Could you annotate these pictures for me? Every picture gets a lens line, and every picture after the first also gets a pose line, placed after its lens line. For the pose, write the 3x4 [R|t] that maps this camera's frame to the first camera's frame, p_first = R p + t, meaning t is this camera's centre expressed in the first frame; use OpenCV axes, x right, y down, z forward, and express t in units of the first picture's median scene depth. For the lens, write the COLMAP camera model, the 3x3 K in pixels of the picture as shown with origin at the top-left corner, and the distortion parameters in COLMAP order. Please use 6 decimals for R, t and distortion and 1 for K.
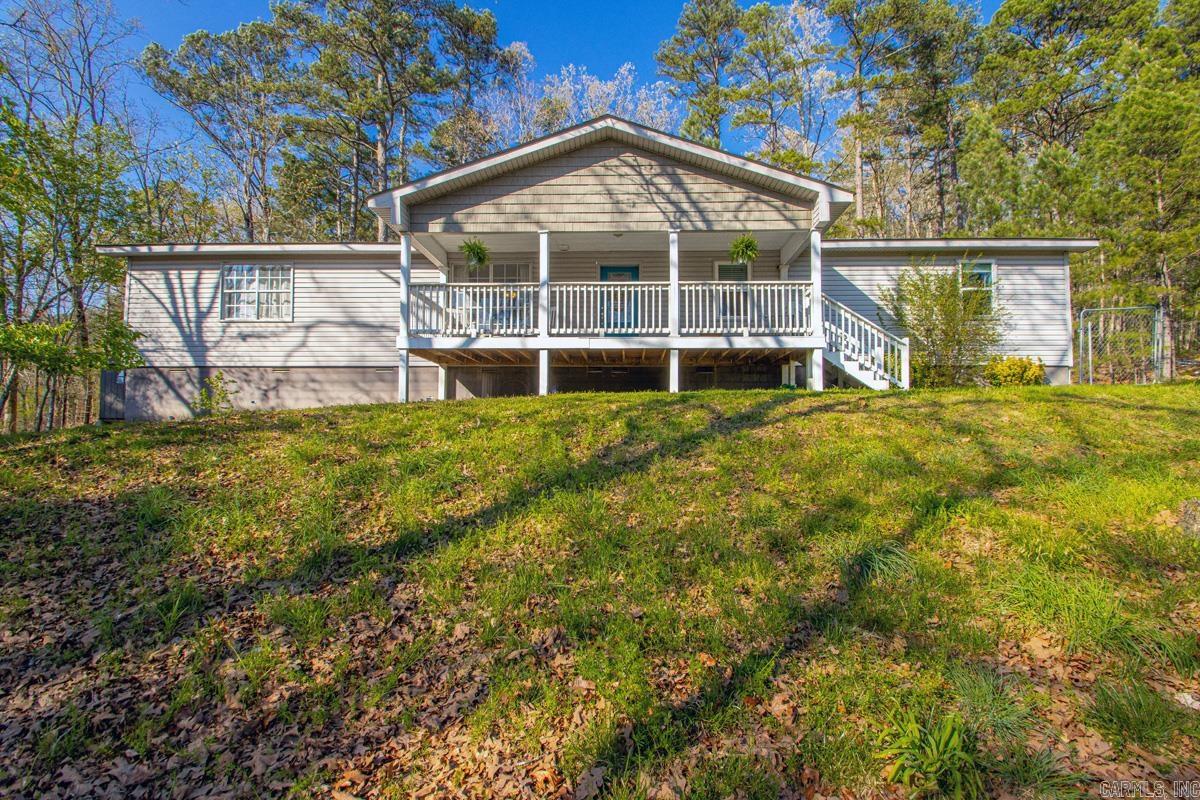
lens RADIAL K [[552.2, 0, 612.0], [0, 552.2, 405.7], [0, 0, 1]] dist [0.011040, -0.015229]
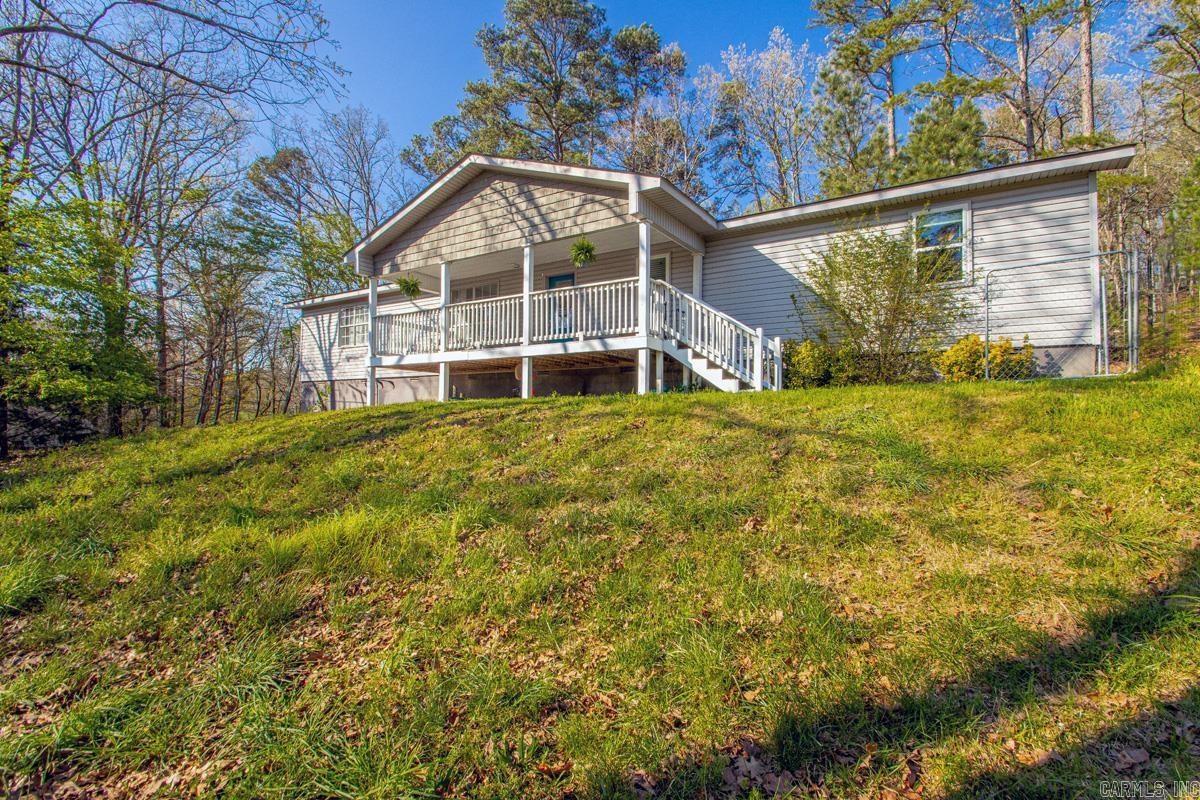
lens RADIAL K [[552.2, 0, 606.0], [0, 552.2, 398.9], [0, 0, 1]] dist [0.011040, -0.015229]
pose [[0.859875, -0.011822, -0.510368, 0.775702], [0.017203, 0.999835, 0.005823, -0.024515], [0.510215, -0.013787, 0.859936, 0.158592]]
